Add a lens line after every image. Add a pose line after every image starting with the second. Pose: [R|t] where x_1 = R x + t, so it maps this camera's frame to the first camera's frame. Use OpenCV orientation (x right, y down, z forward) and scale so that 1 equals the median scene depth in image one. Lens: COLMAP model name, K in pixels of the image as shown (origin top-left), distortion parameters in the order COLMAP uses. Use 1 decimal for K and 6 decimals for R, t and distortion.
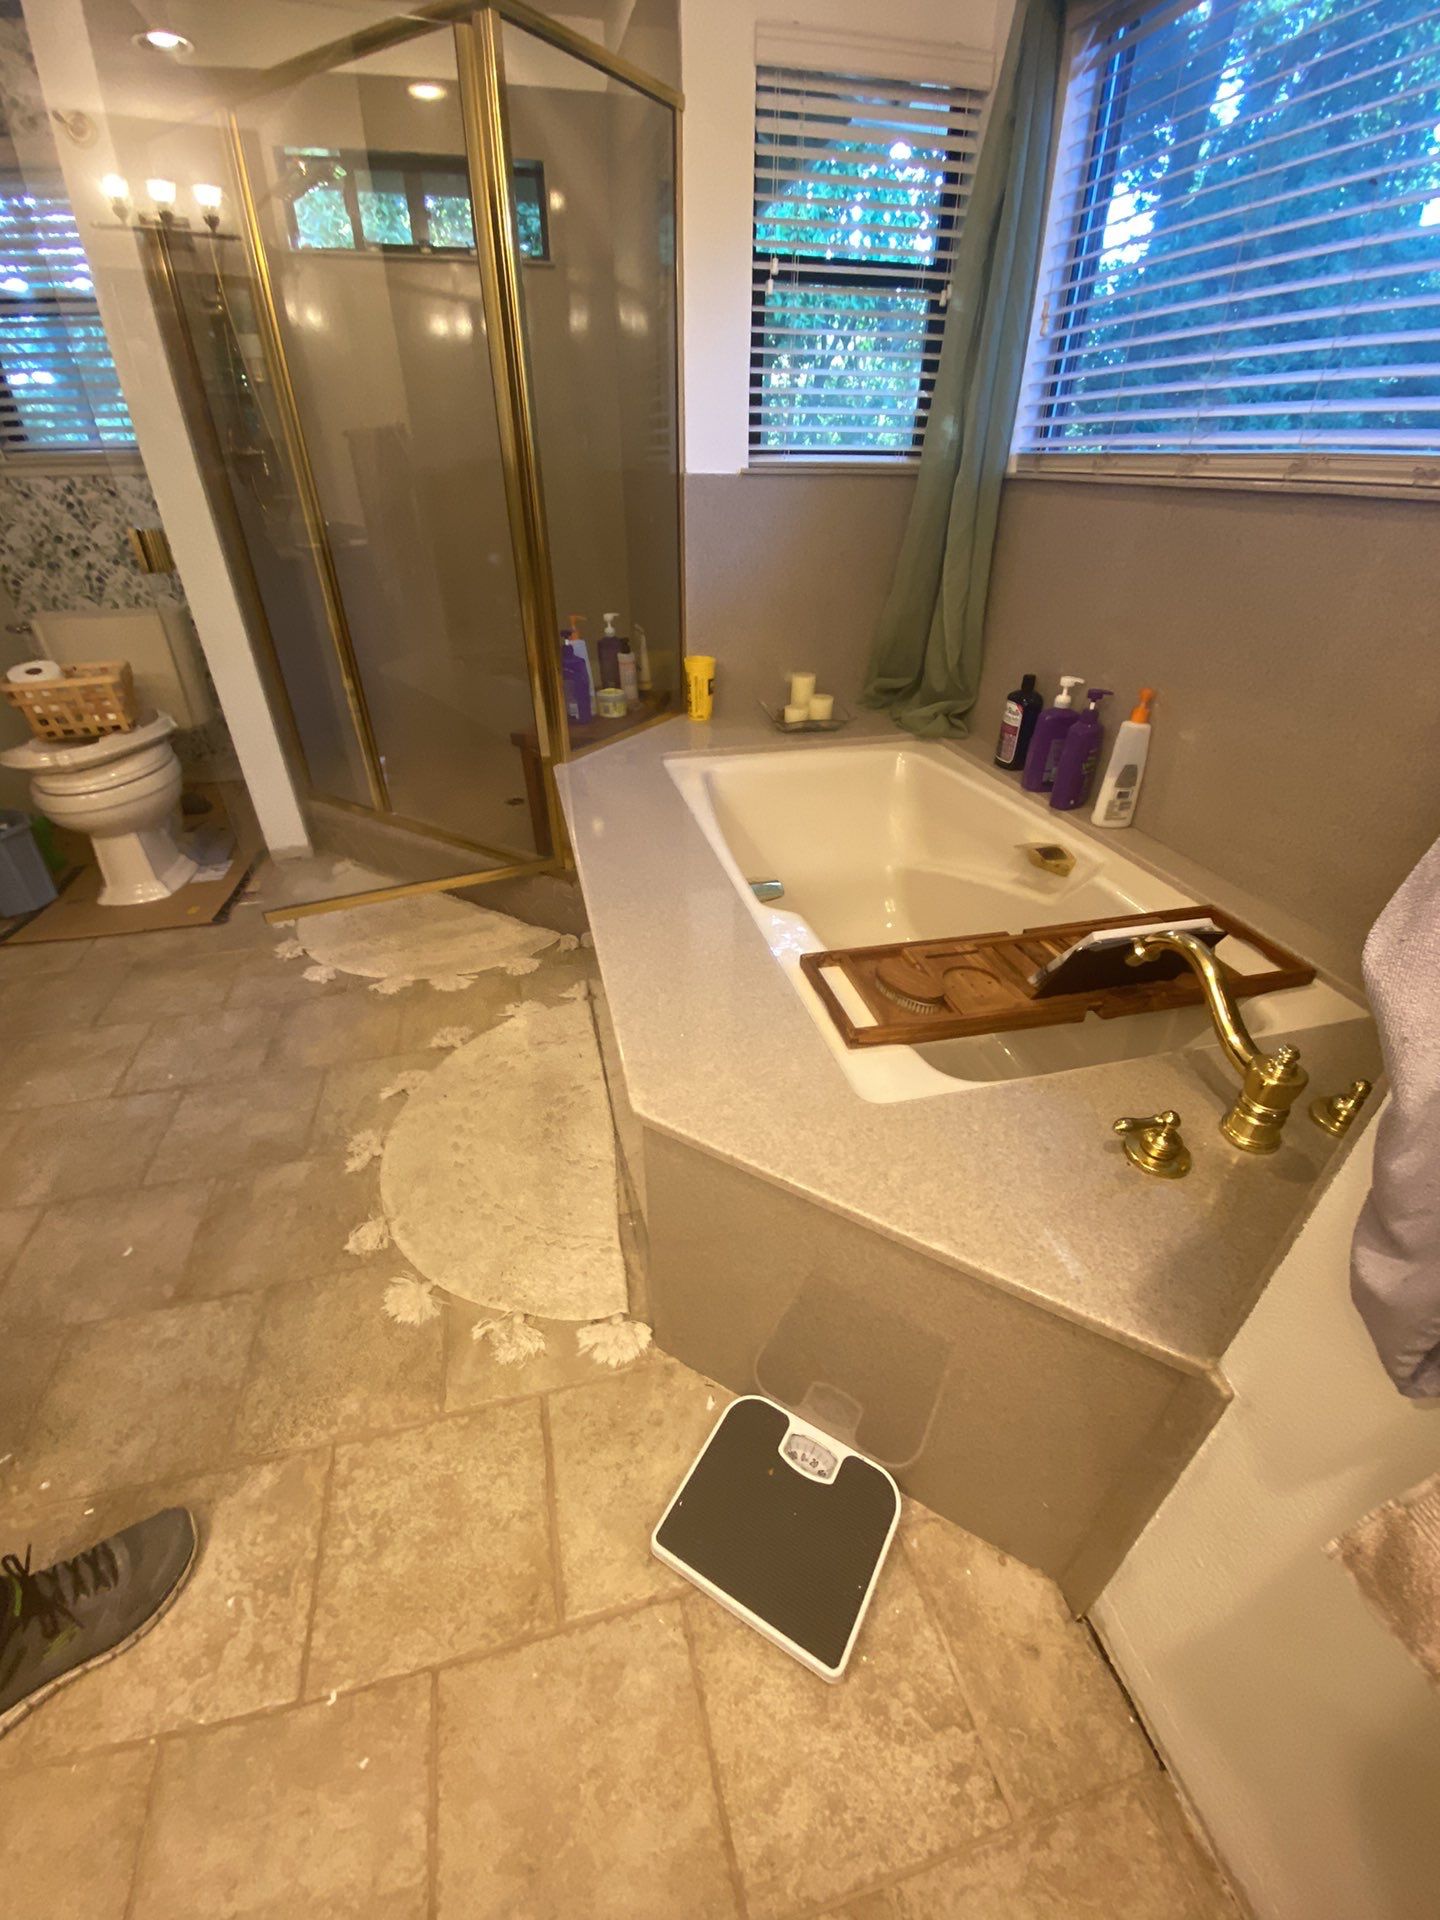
lens RADIAL K [[772.5, 0, 720.0], [0, 772.5, 960.0], [0, 0, 1]] dist [0.000319, -0.015148]
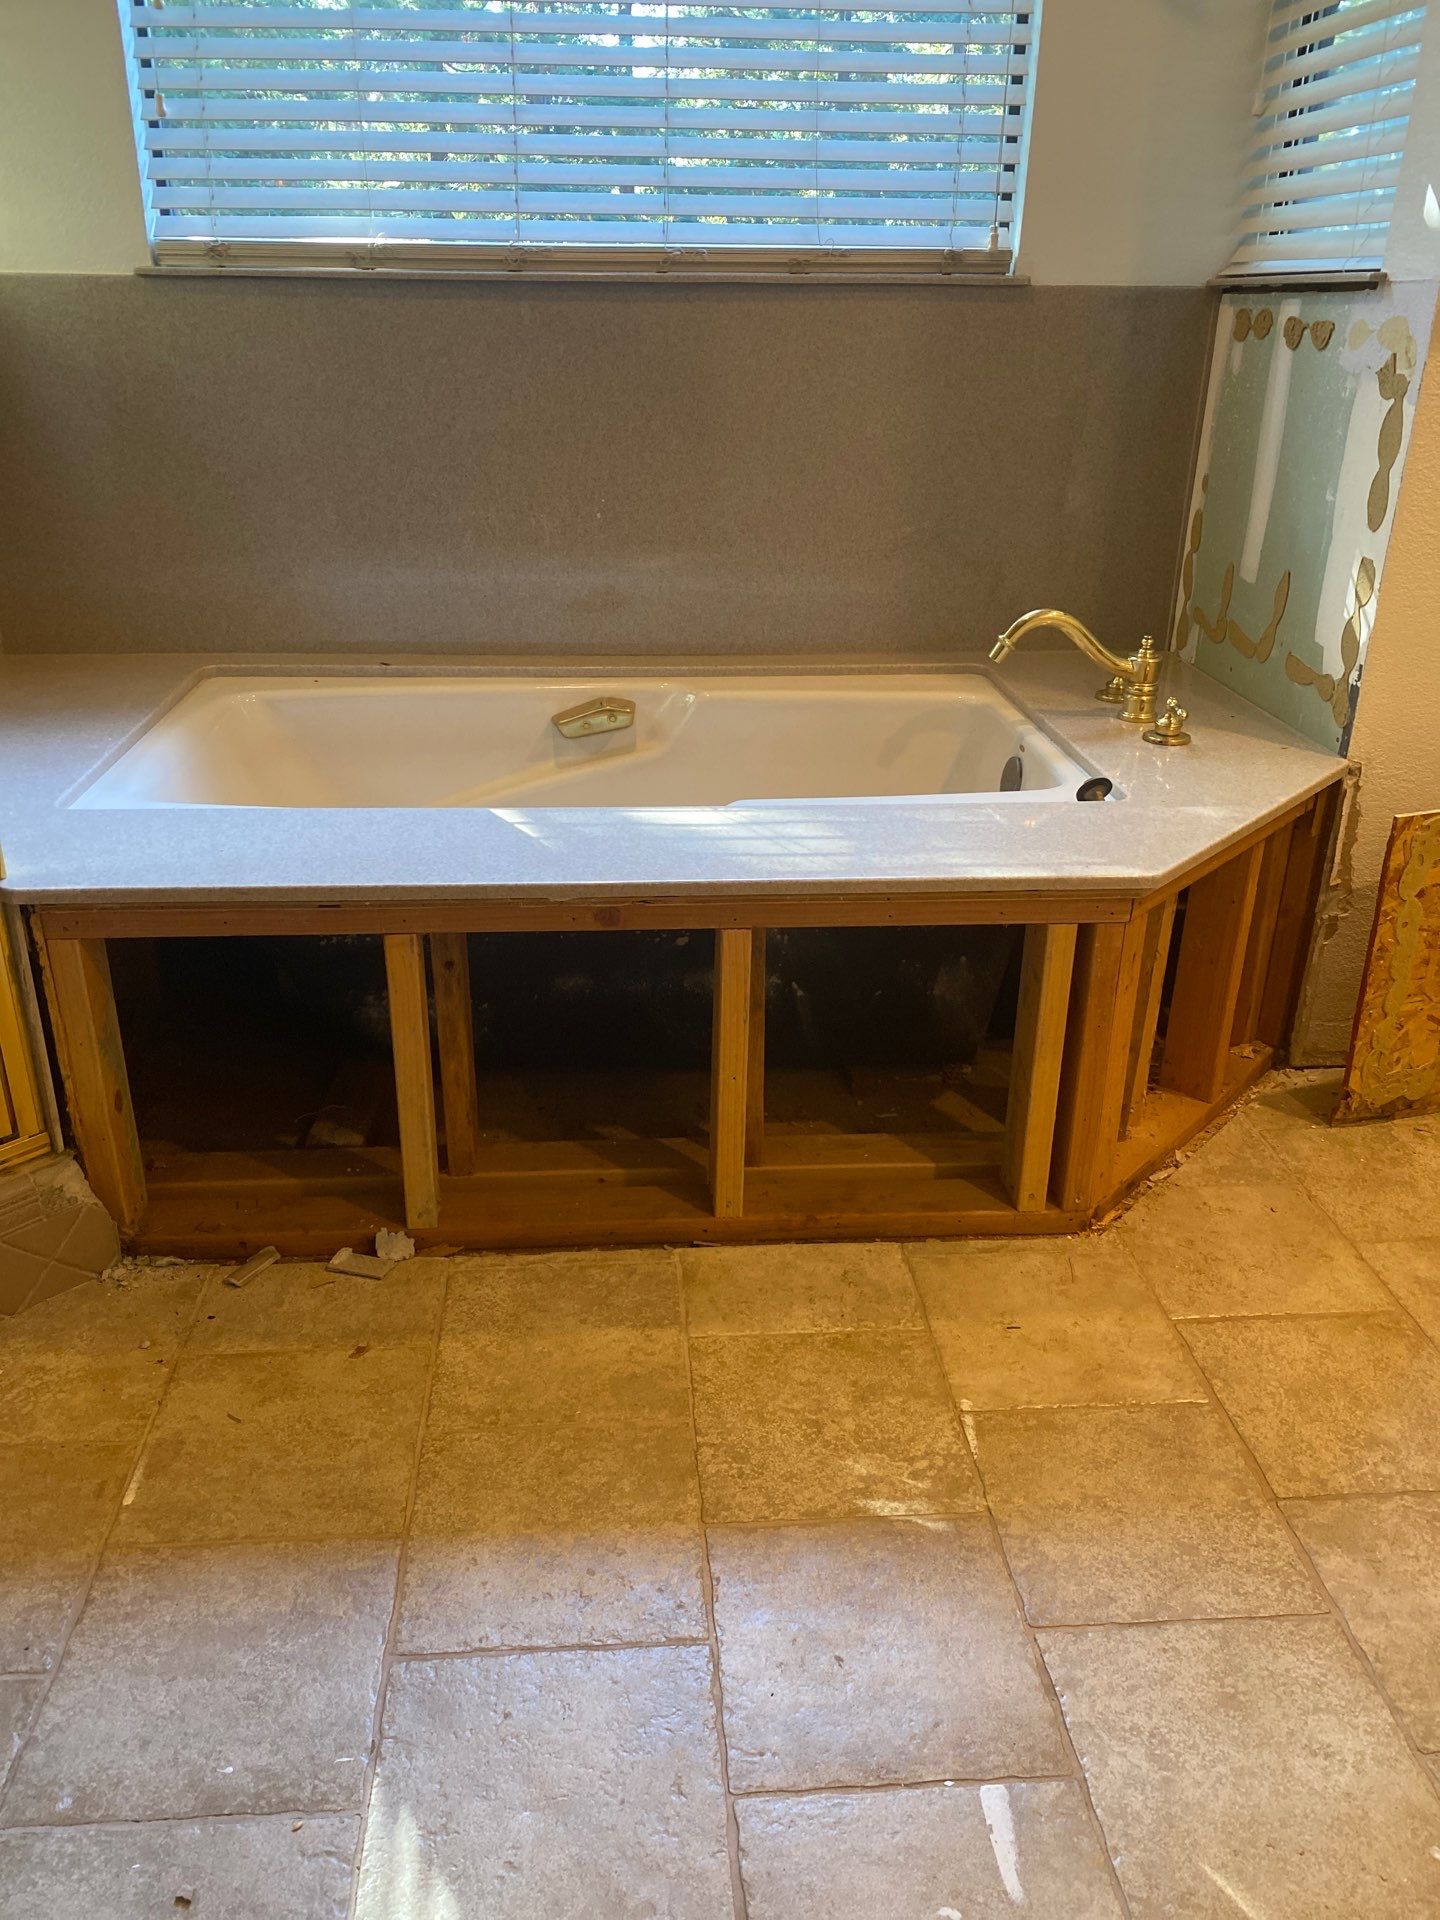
lens RADIAL K [[1437.4, 0, 721.8], [0, 1437.4, 939.9], [0, 0, 1]] dist [0.002448, -0.004176]
pose [[0.189453, -0.395424, 0.898748, -1.785414], [0.522512, 0.815561, 0.248680, -0.458998], [-0.831318, 0.422493, 0.361124, 0.793507]]
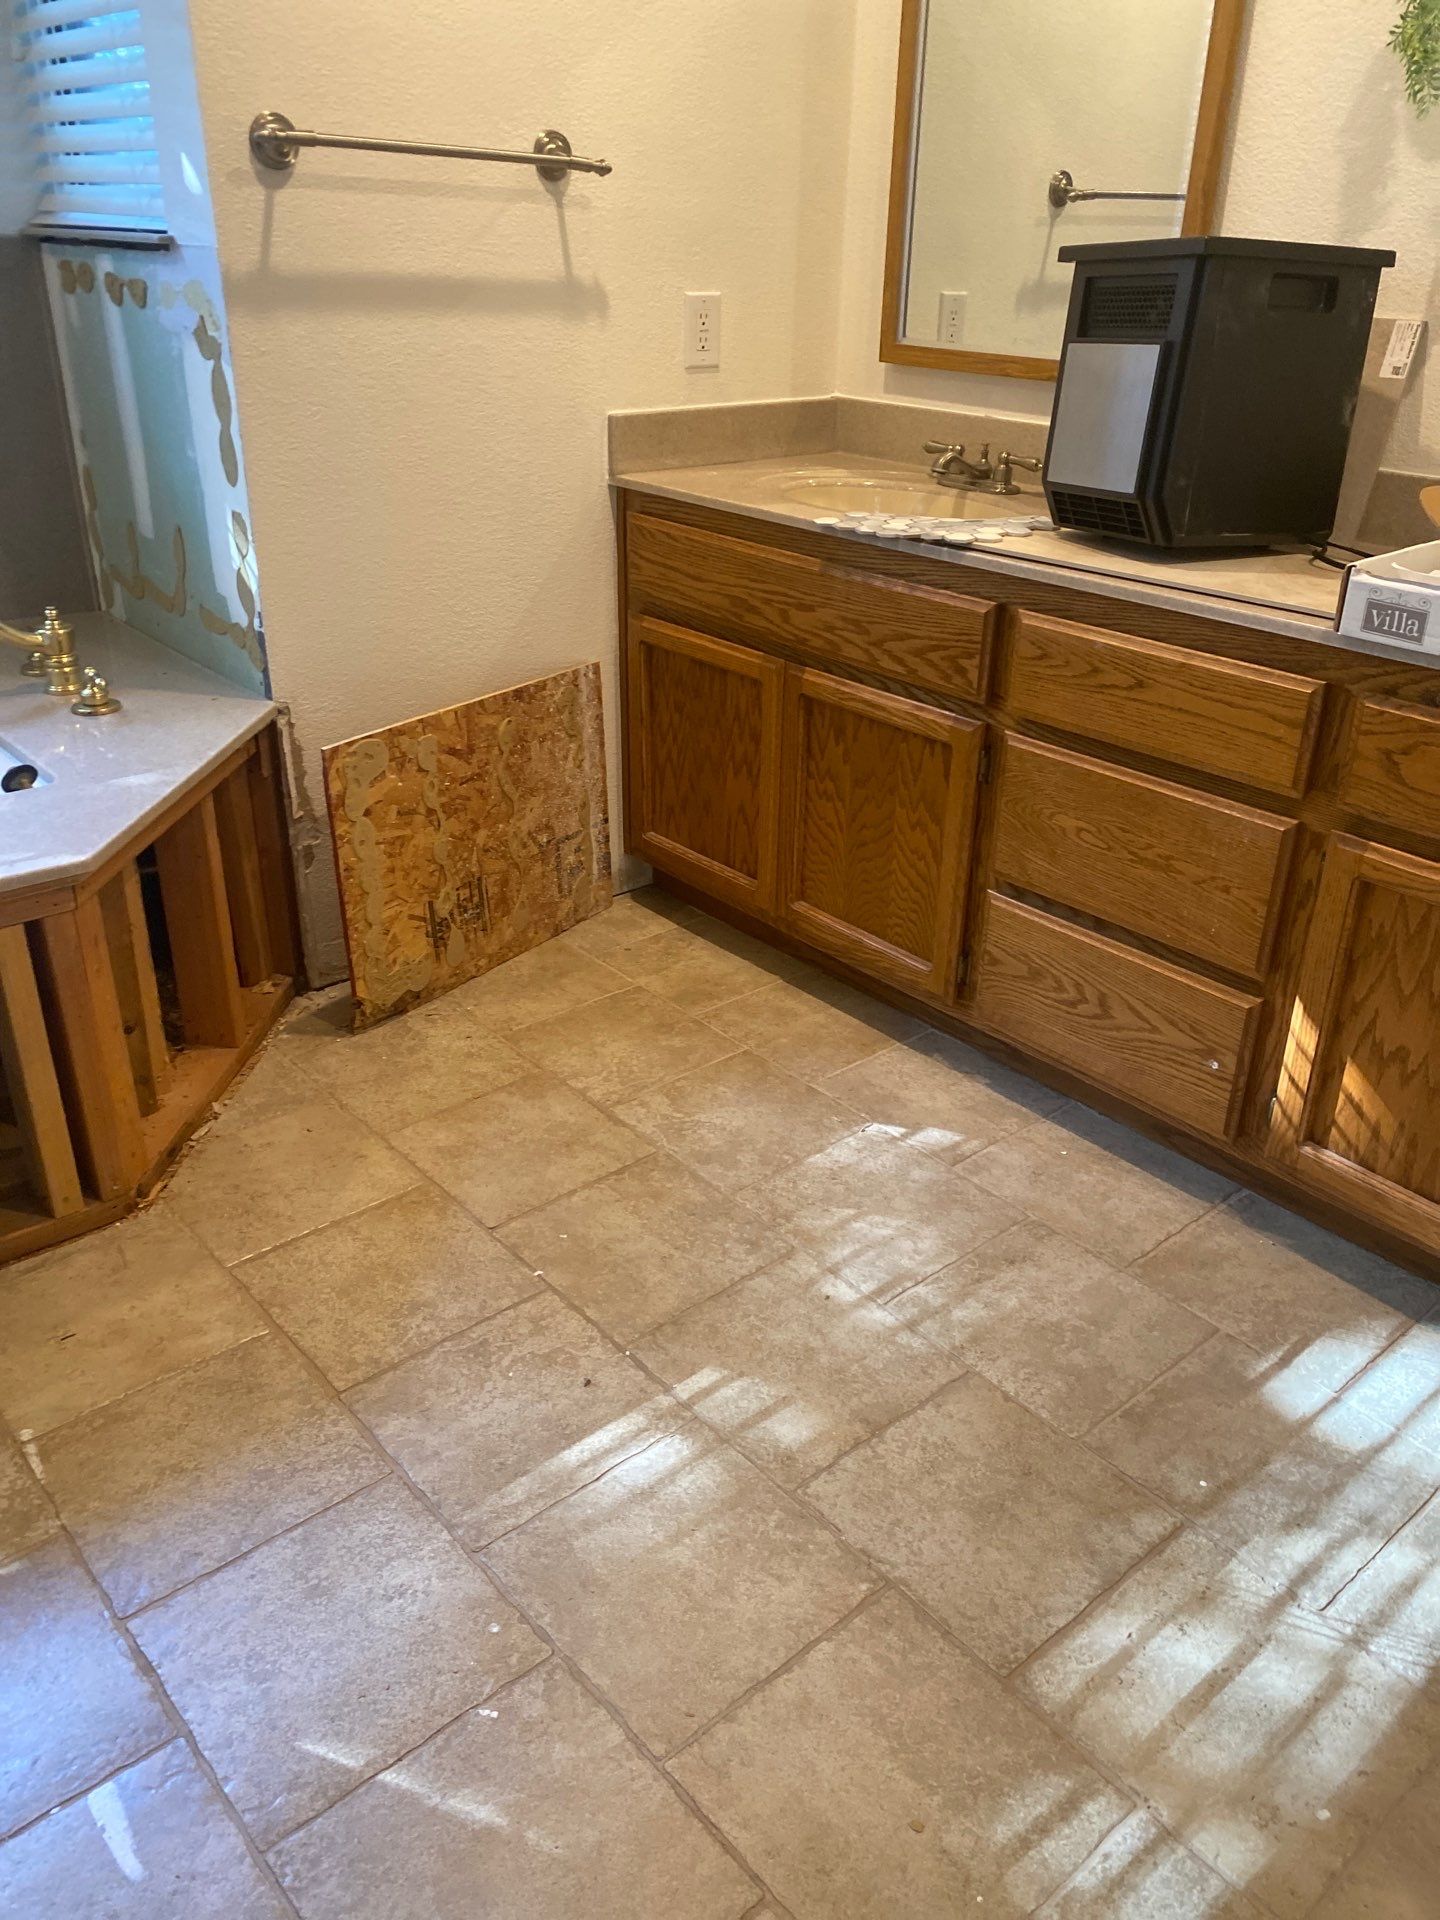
lens RADIAL K [[1437.4, 0, 721.8], [0, 1437.4, 939.9], [0, 0, 1]] dist [0.002448, -0.004176]
pose [[-0.436057, -0.409907, 0.801143, -1.859229], [0.462054, 0.661957, 0.590185, -0.423070], [-0.772244, 0.627526, -0.099252, 0.596987]]
